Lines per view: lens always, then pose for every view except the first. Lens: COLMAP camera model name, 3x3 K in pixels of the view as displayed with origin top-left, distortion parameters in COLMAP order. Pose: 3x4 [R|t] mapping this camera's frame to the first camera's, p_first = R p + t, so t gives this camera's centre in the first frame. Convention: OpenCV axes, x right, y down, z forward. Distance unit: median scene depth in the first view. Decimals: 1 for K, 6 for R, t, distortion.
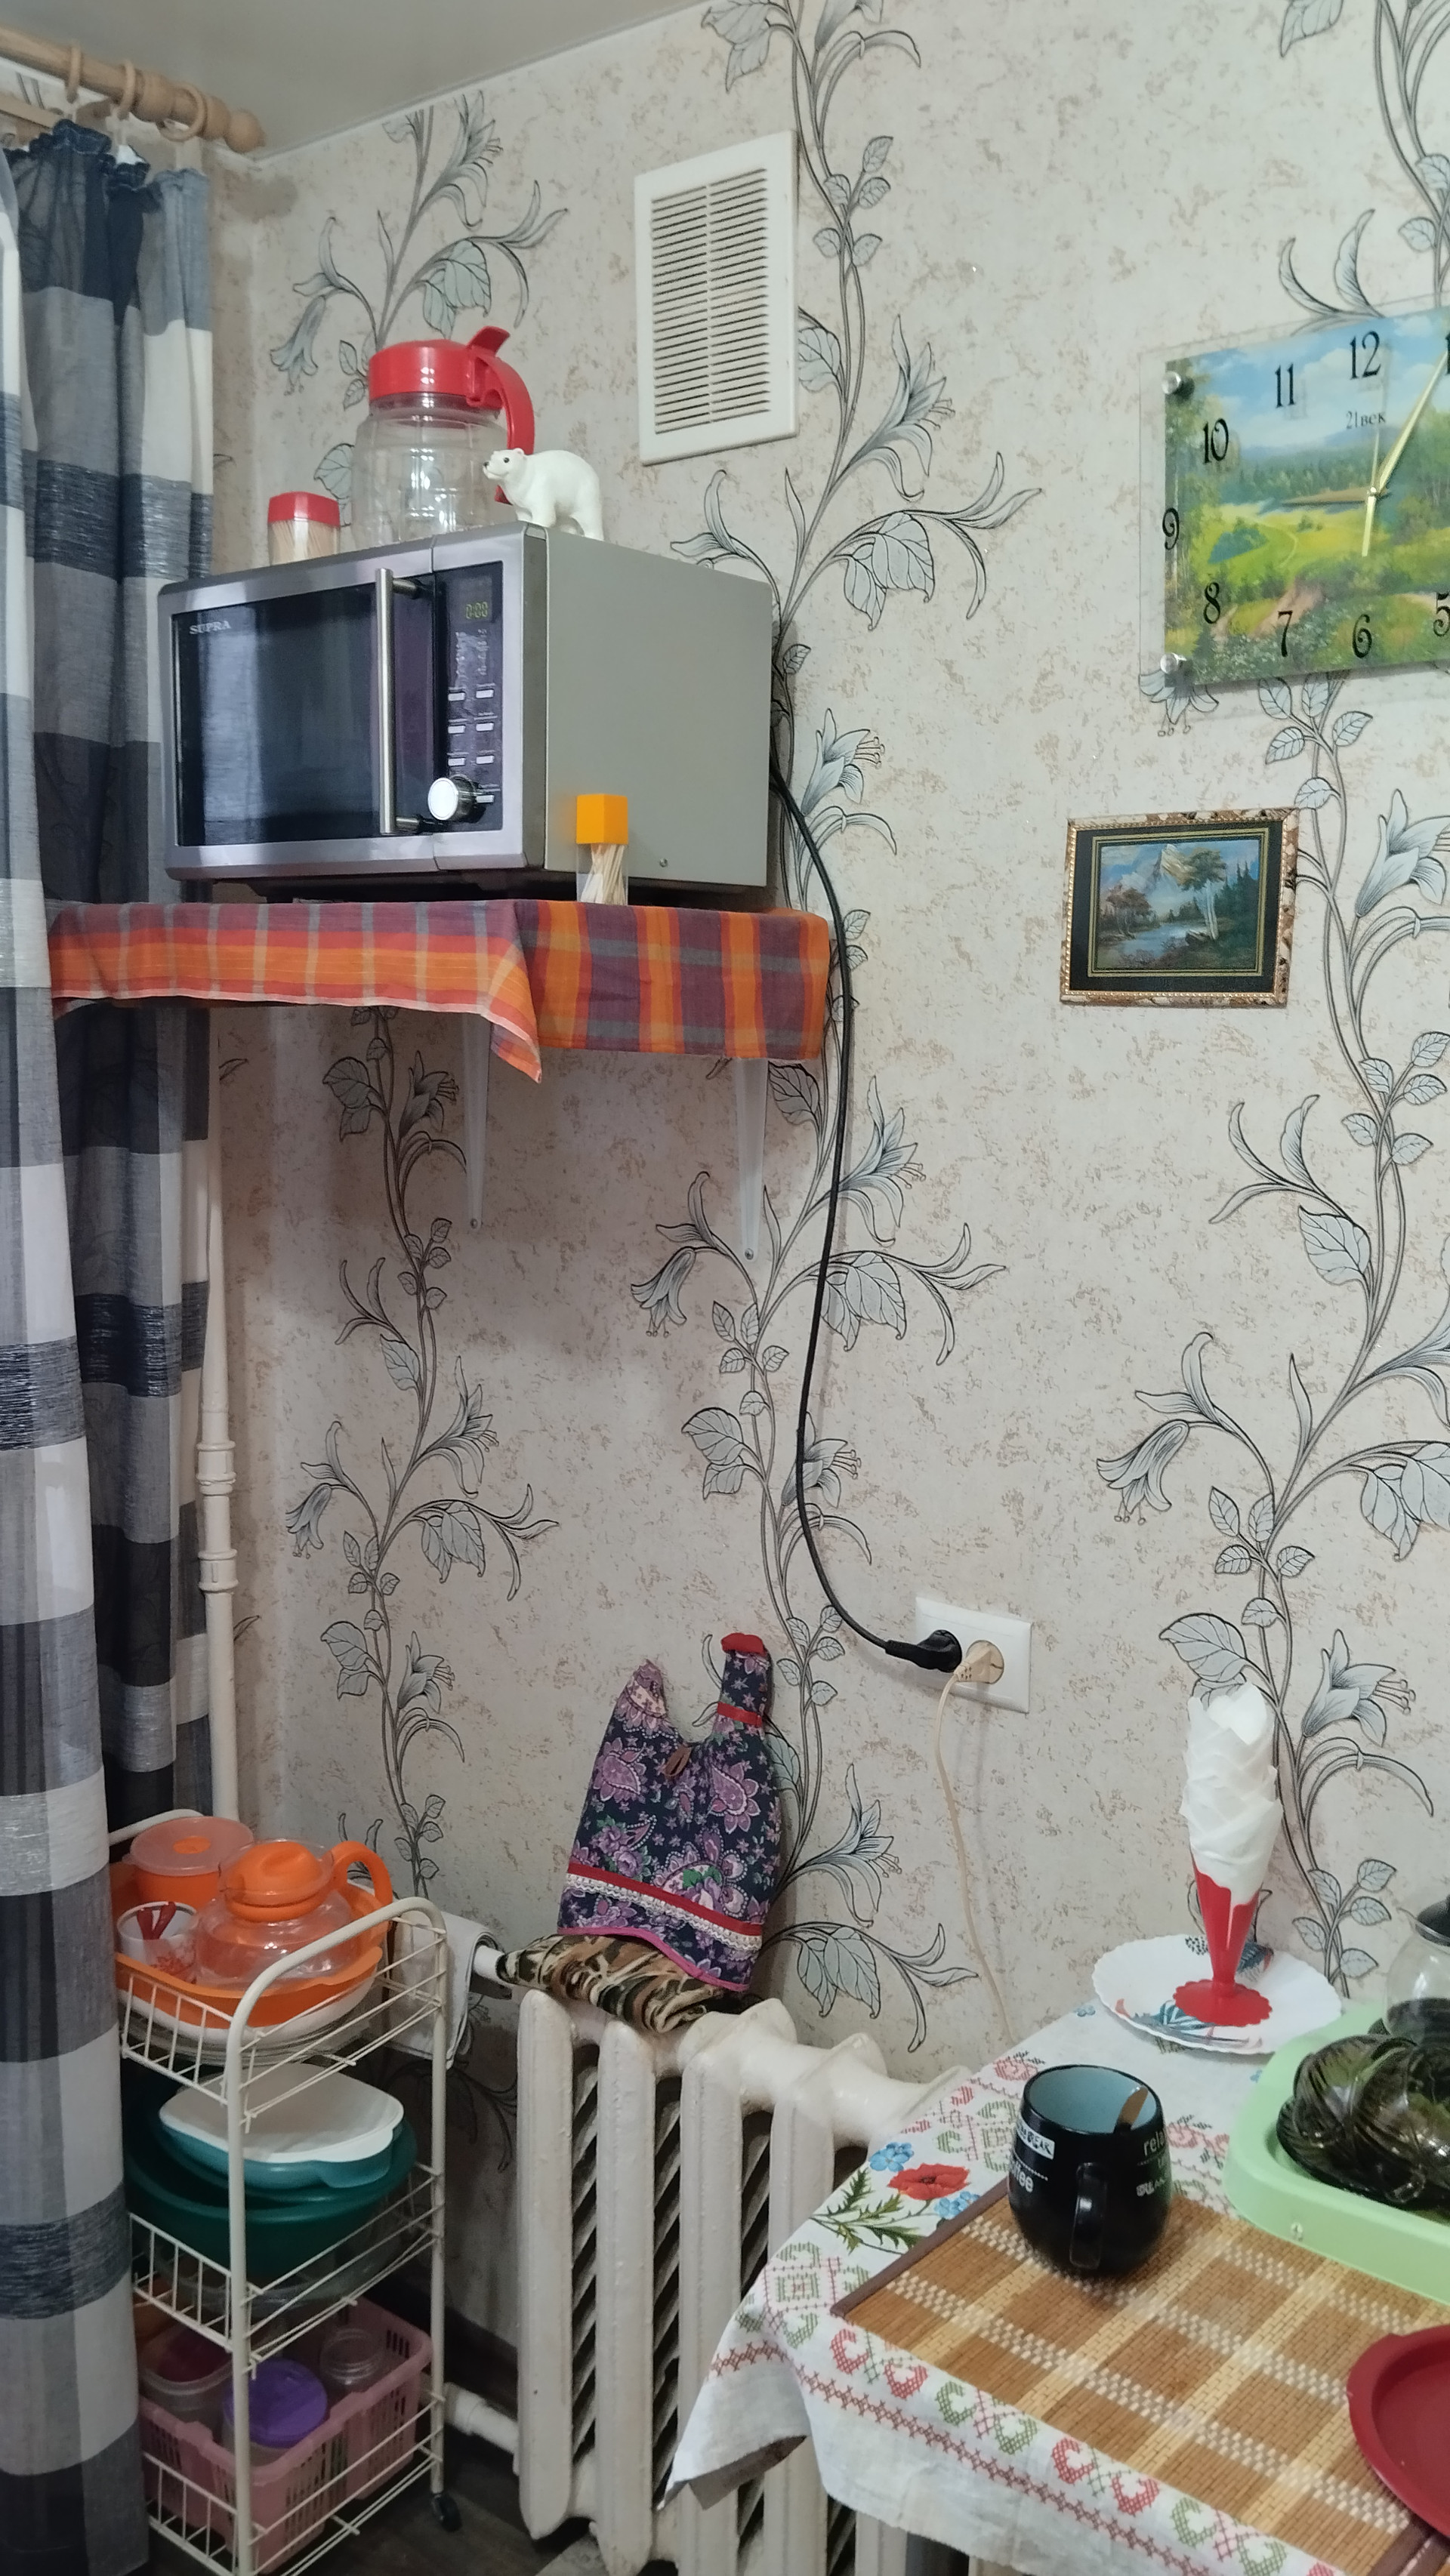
lens RADIAL K [[2108.5, 0, 719.3], [0, 2108.5, 1286.4], [0, 0, 1]] dist [0.095831, -0.192130]
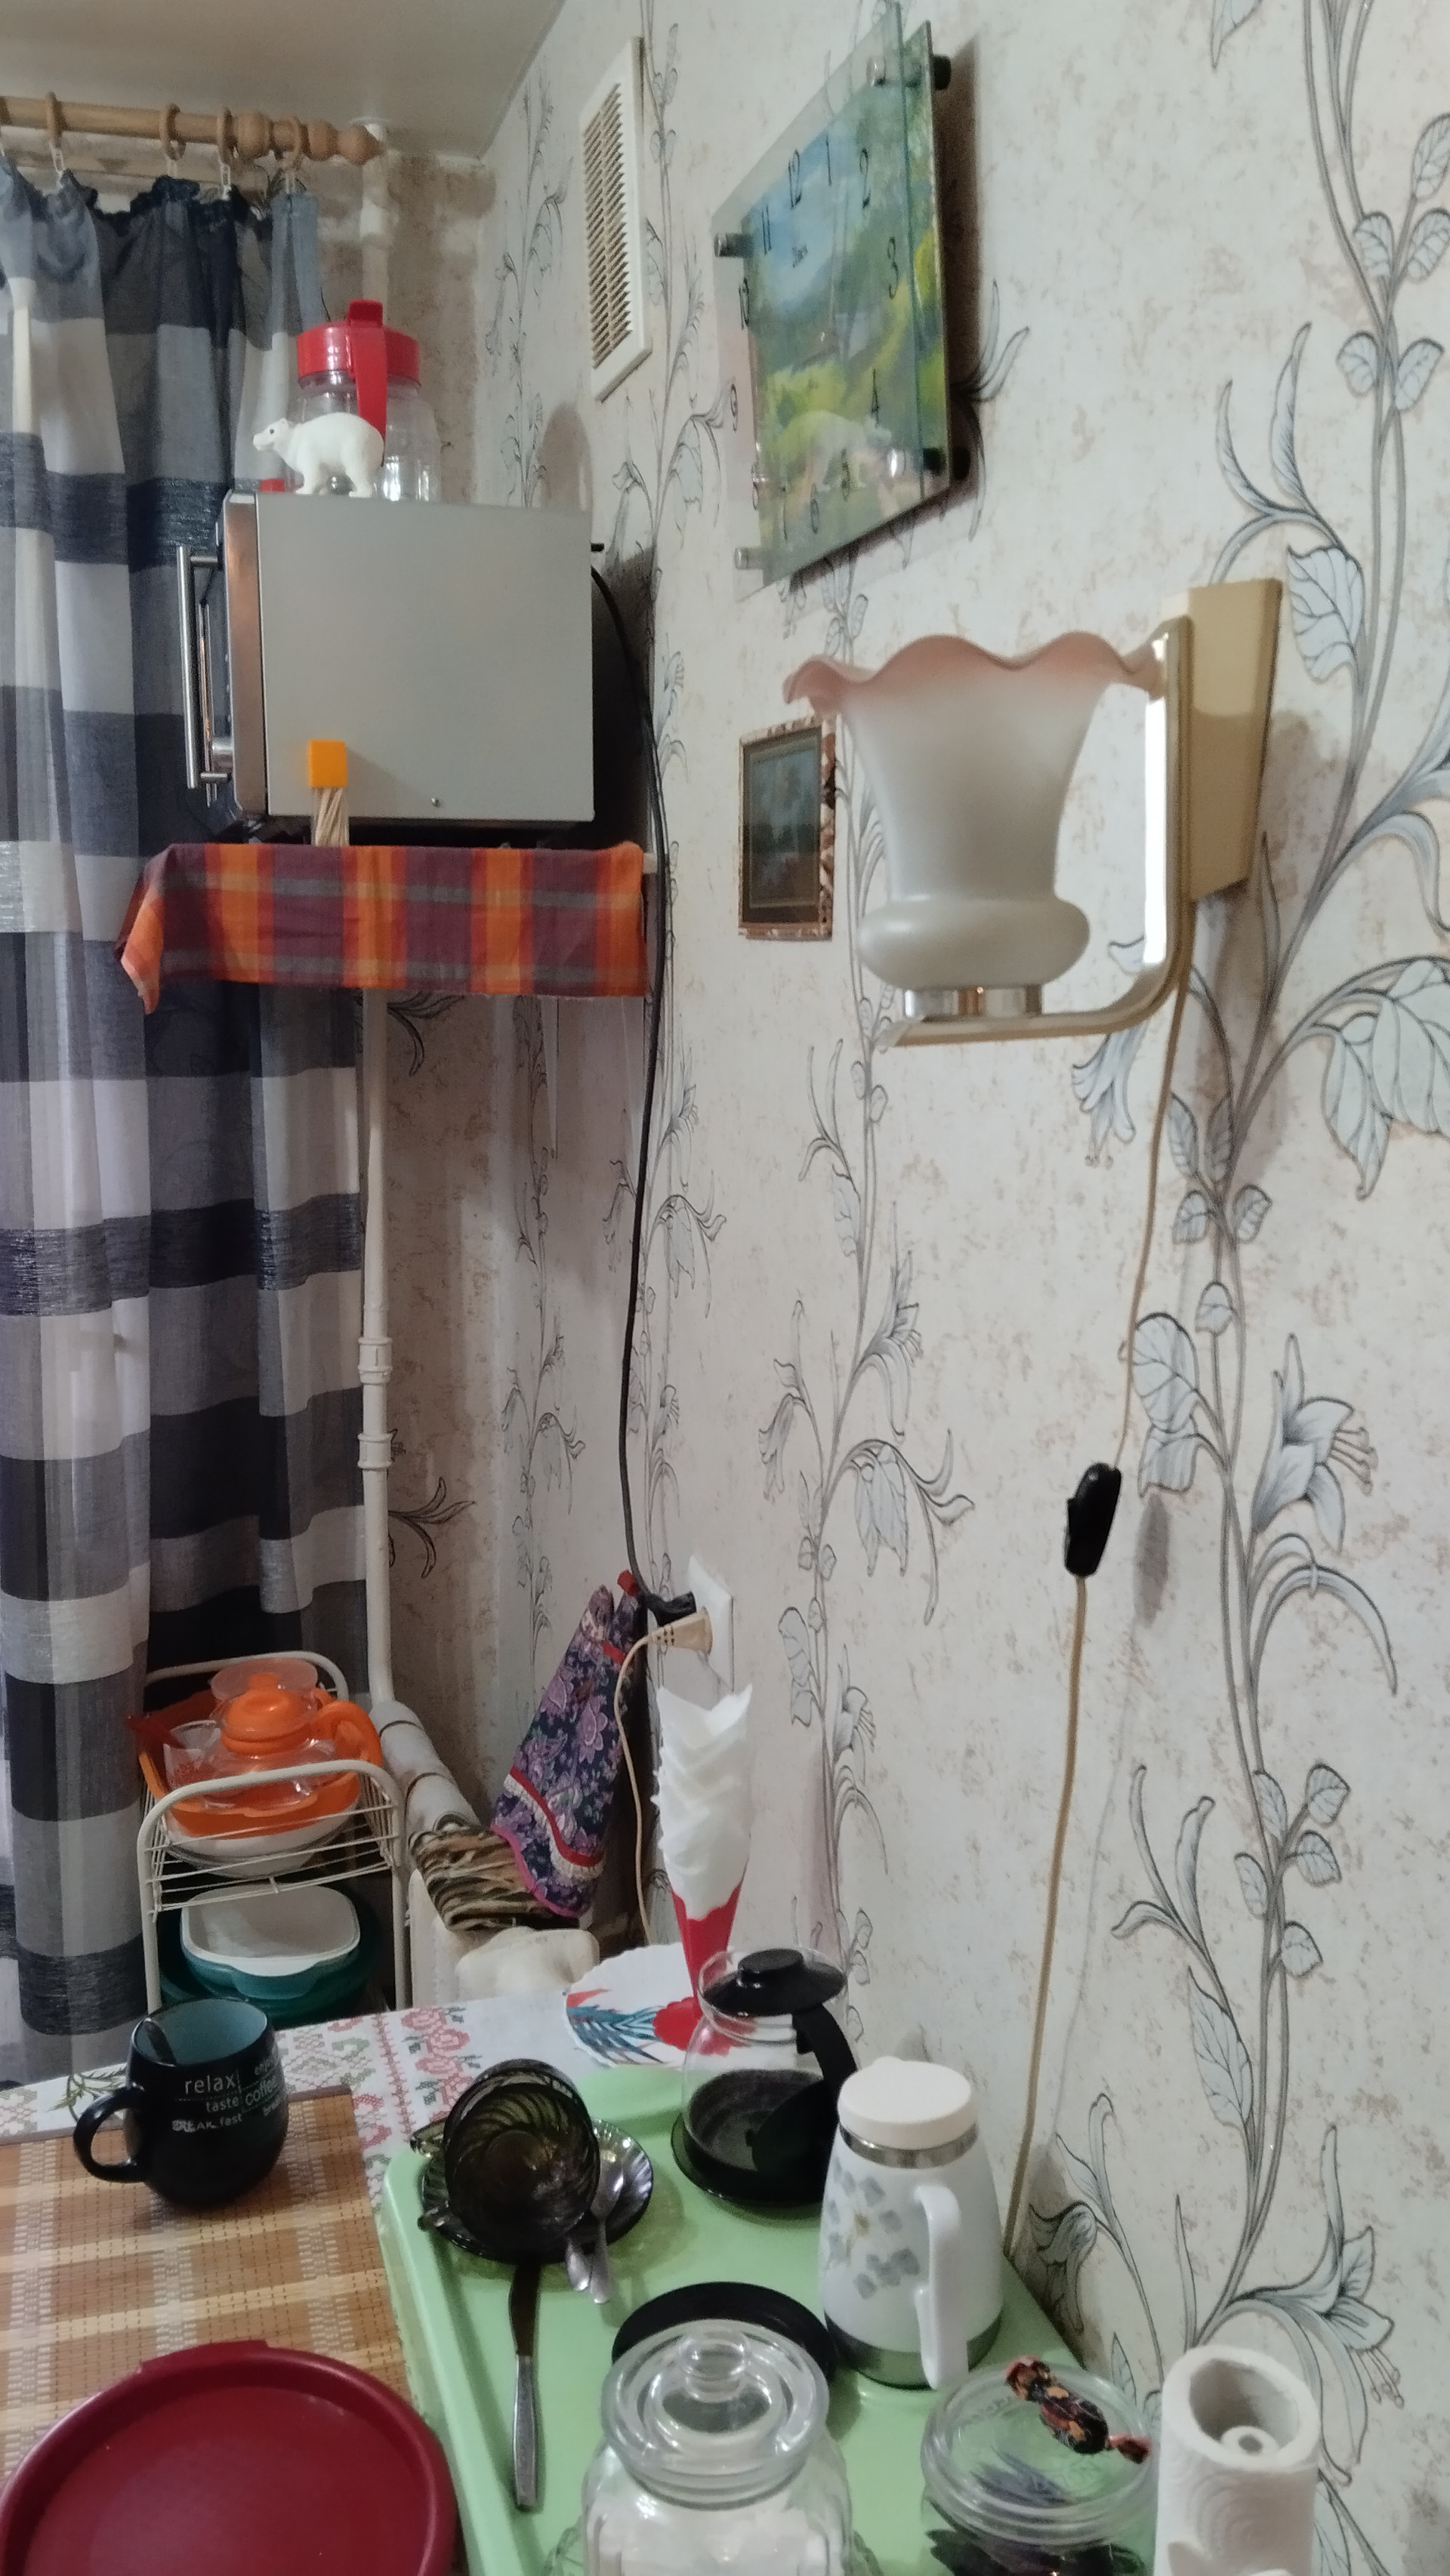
lens RADIAL K [[2078.2, 0, 725.0], [0, 2078.2, 1288.0], [0, 0, 1]] dist [0.098771, -0.191751]
pose [[0.828817, 0.082932, -0.553339, 0.622233], [-0.067104, 0.996550, 0.048846, -0.022651], [0.555481, -0.003353, 0.831523, 0.216888]]
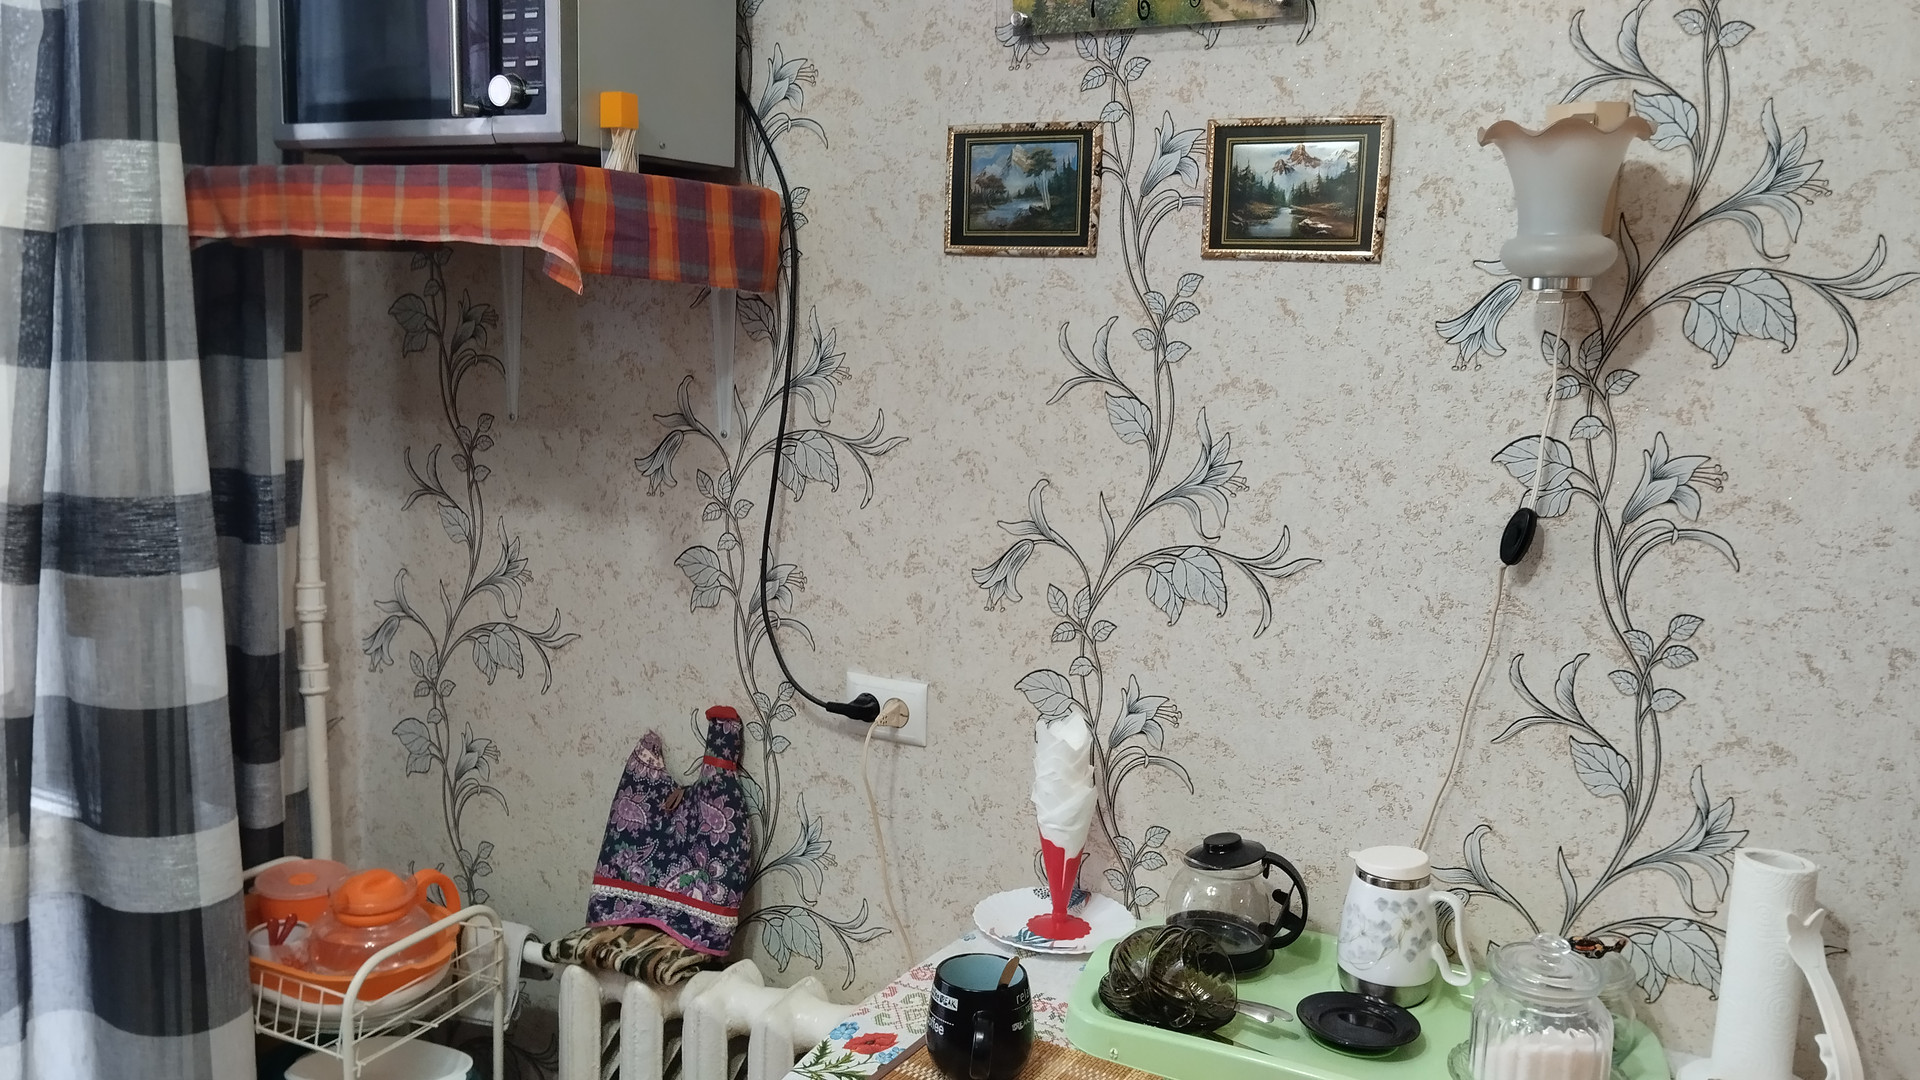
lens RADIAL K [[1571.3, 0, 956.9], [0, 1571.3, 534.3], [0, 0, 1]] dist [0.095831, -0.192130]
pose [[0.982346, -0.011271, 0.186731, -0.031385], [0.008644, 0.999852, 0.014880, 0.038688], [-0.186871, -0.013003, 0.982298, -0.057110]]
